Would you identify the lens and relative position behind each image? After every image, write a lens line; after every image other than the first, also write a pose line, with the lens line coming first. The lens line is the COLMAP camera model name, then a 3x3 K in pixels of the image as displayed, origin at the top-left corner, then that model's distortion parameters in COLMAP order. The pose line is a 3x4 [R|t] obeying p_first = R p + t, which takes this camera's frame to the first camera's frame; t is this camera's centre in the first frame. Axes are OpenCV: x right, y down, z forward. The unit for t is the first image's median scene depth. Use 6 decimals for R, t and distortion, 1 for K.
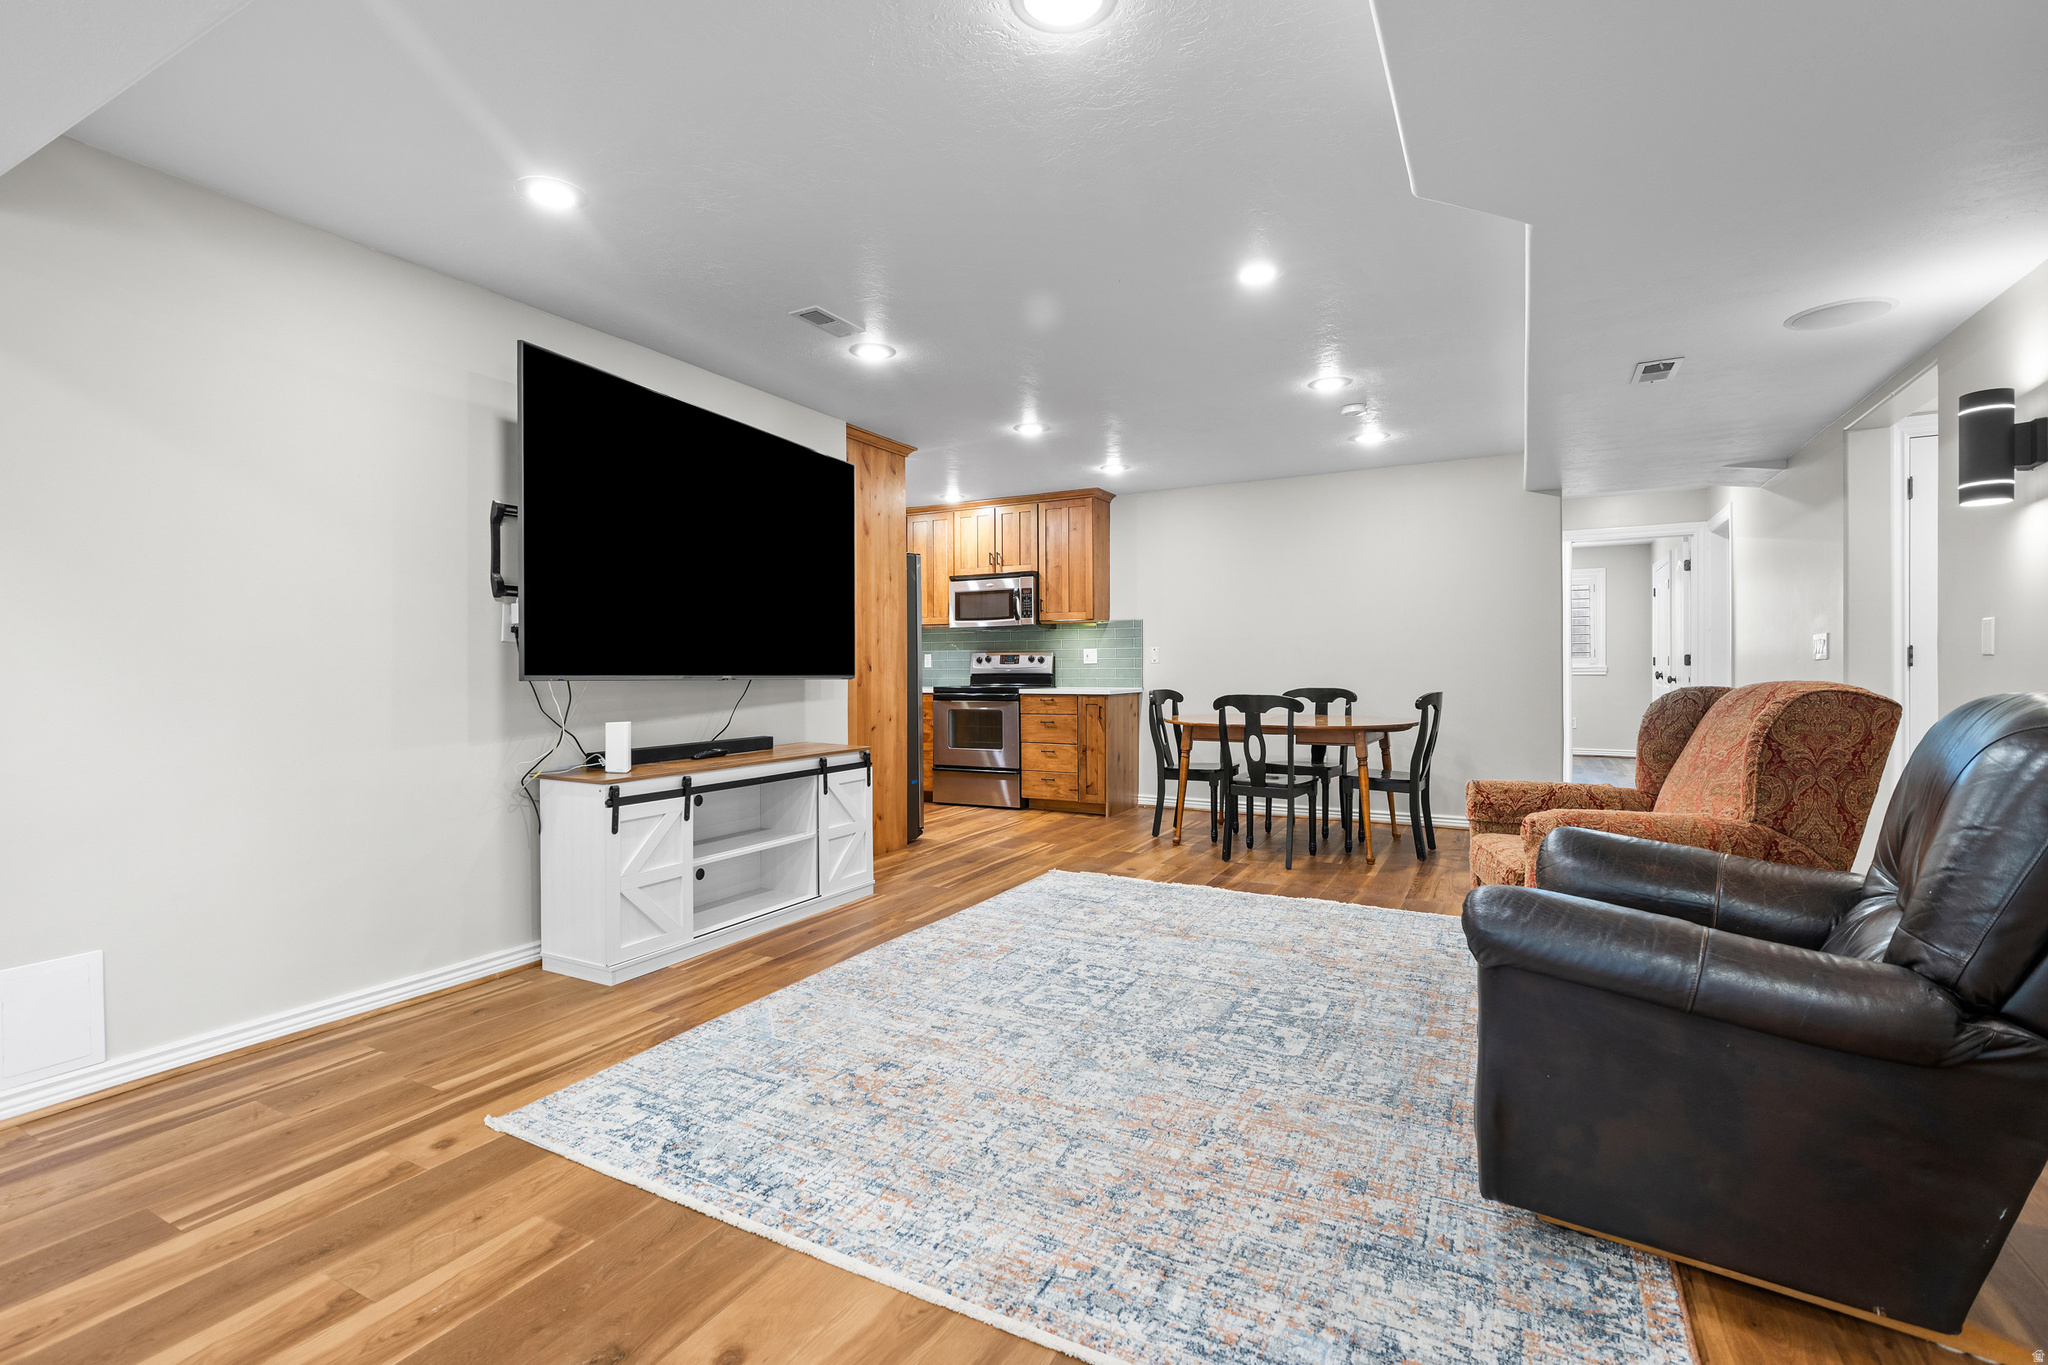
lens RADIAL K [[936.2, 0, 1005.5], [0, 936.2, 671.3], [0, 0, 1]] dist [-0.001199, -0.000884]
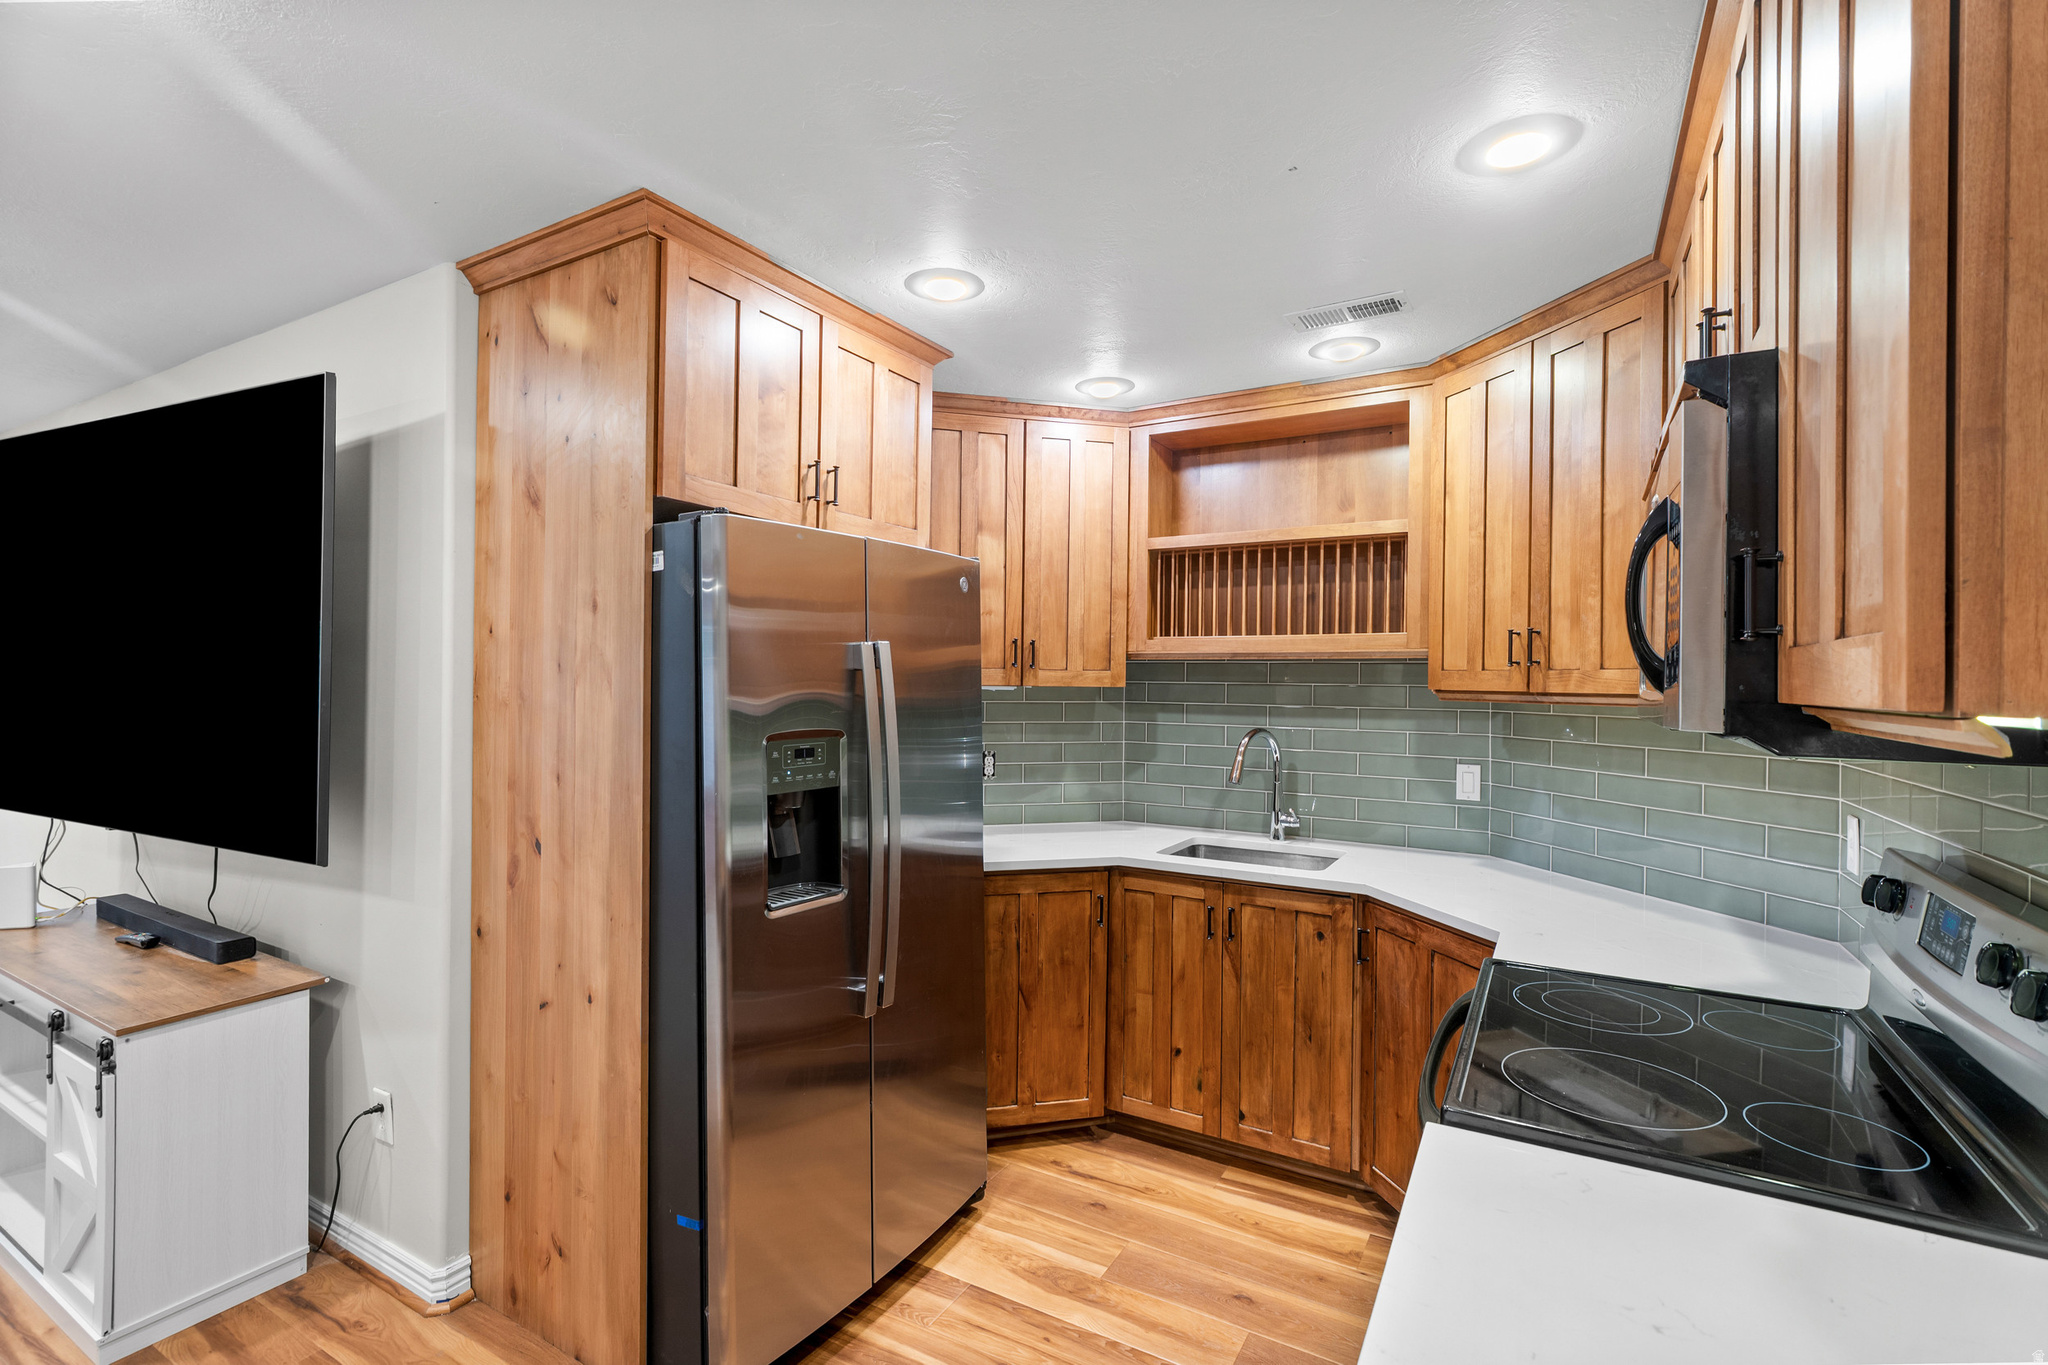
lens RADIAL K [[936.2, 0, 1010.6], [0, 936.2, 678.7], [0, 0, 1]] dist [-0.001199, -0.000884]
pose [[-0.033285, 0.002472, -0.999443, 0.231730], [-0.015479, 0.999876, 0.002989, -0.075438], [0.999326, 0.015570, -0.033243, 1.184441]]
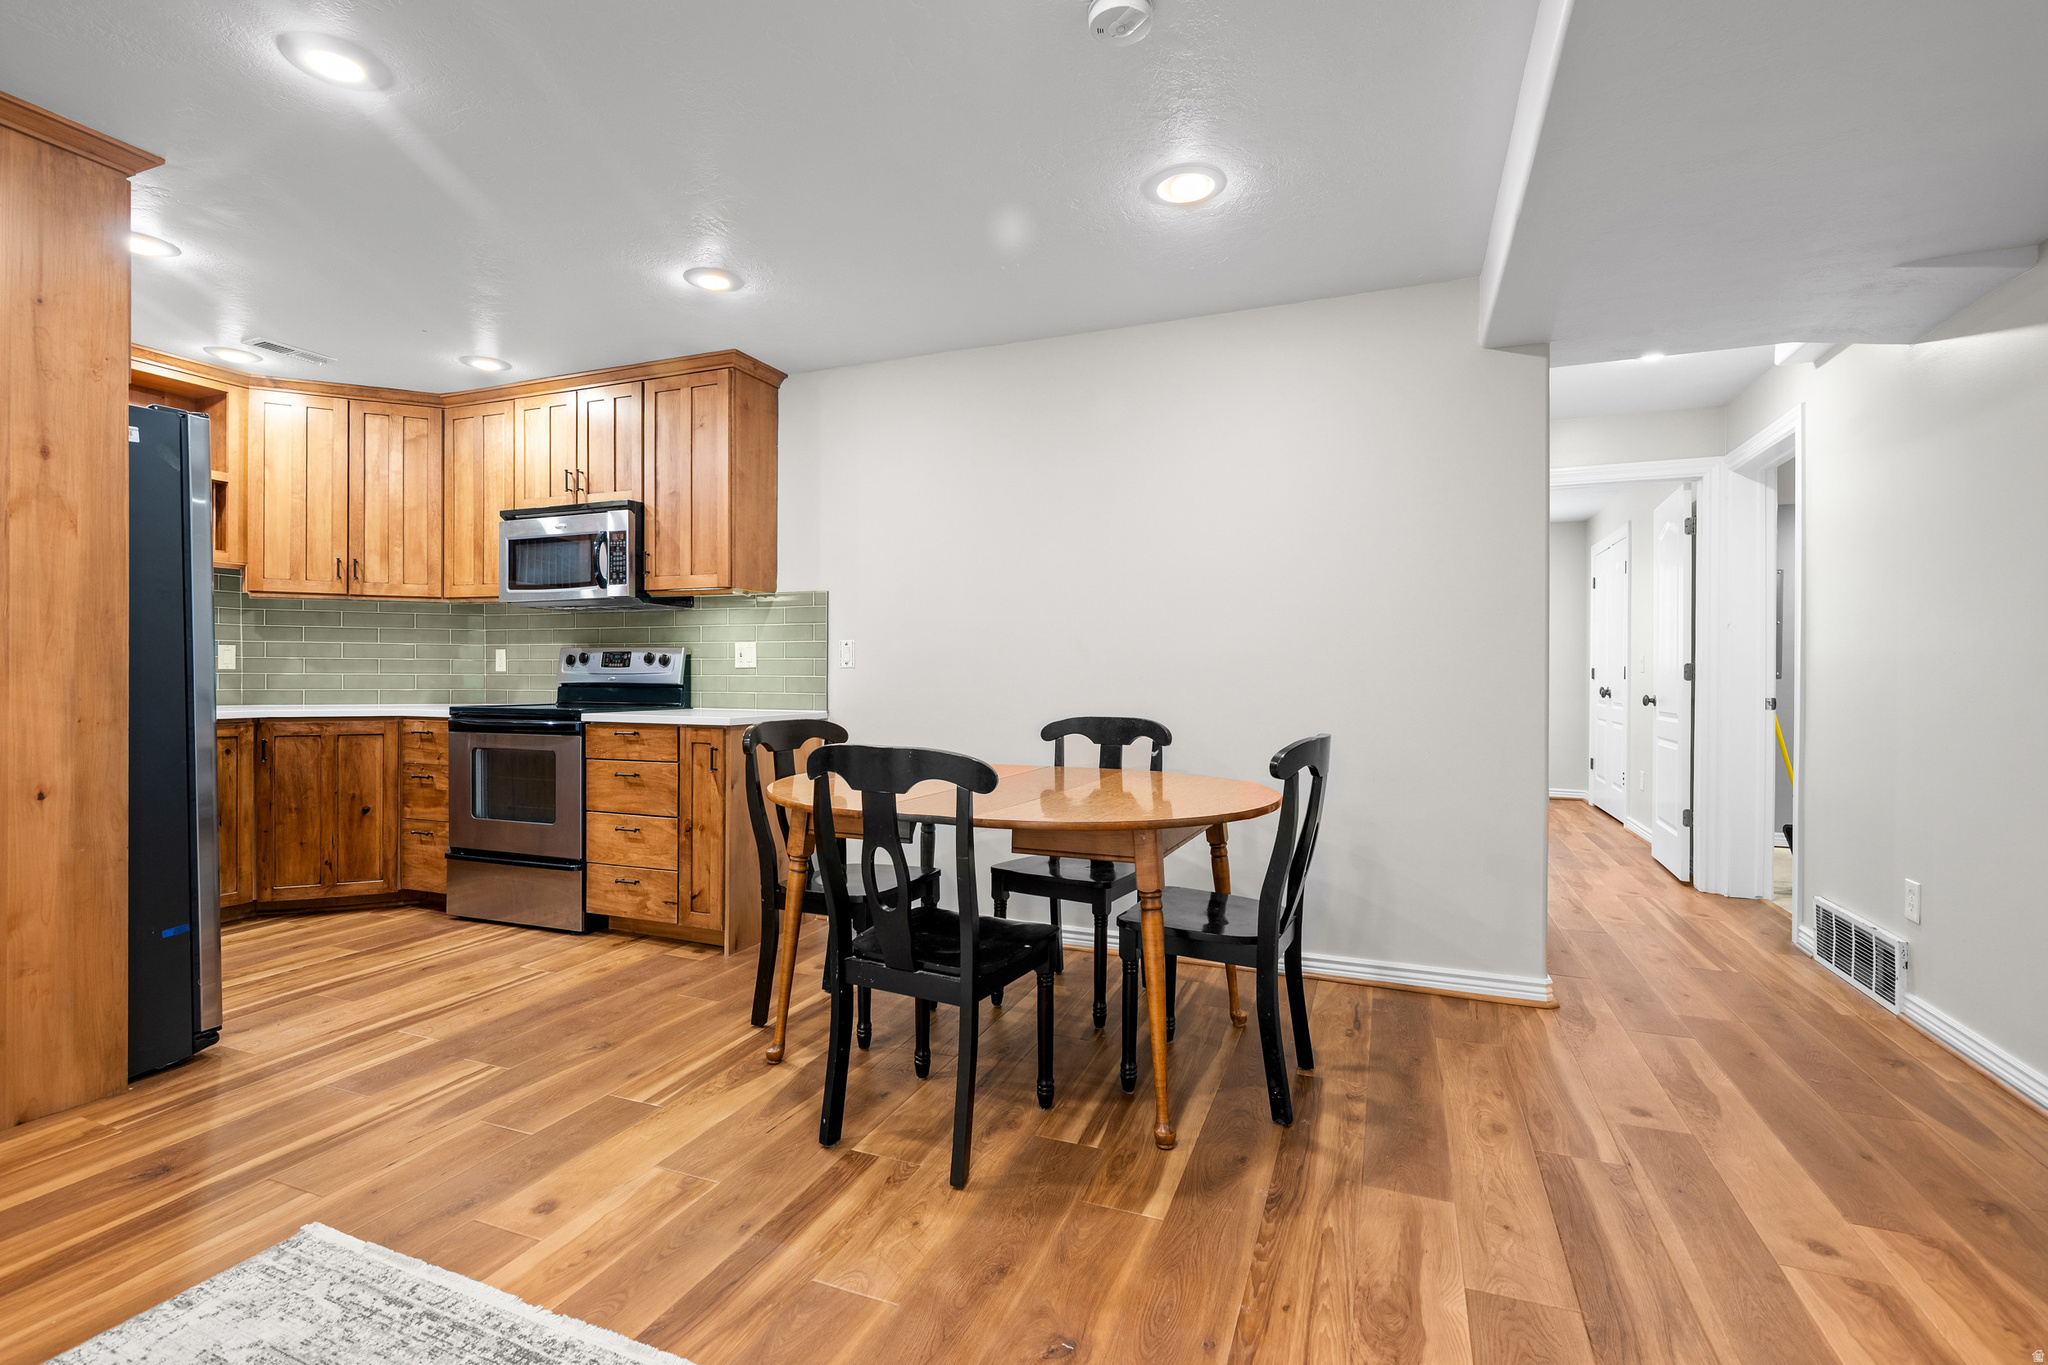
lens RADIAL K [[936.2, 0, 1021.7], [0, 936.2, 673.2], [0, 0, 1]] dist [-0.001199, -0.000884]
pose [[0.992701, 0.009972, 0.120186, 0.255628], [-0.009291, 0.999937, -0.006220, -0.003771], [-0.120241, 0.005058, 0.992732, 0.549804]]
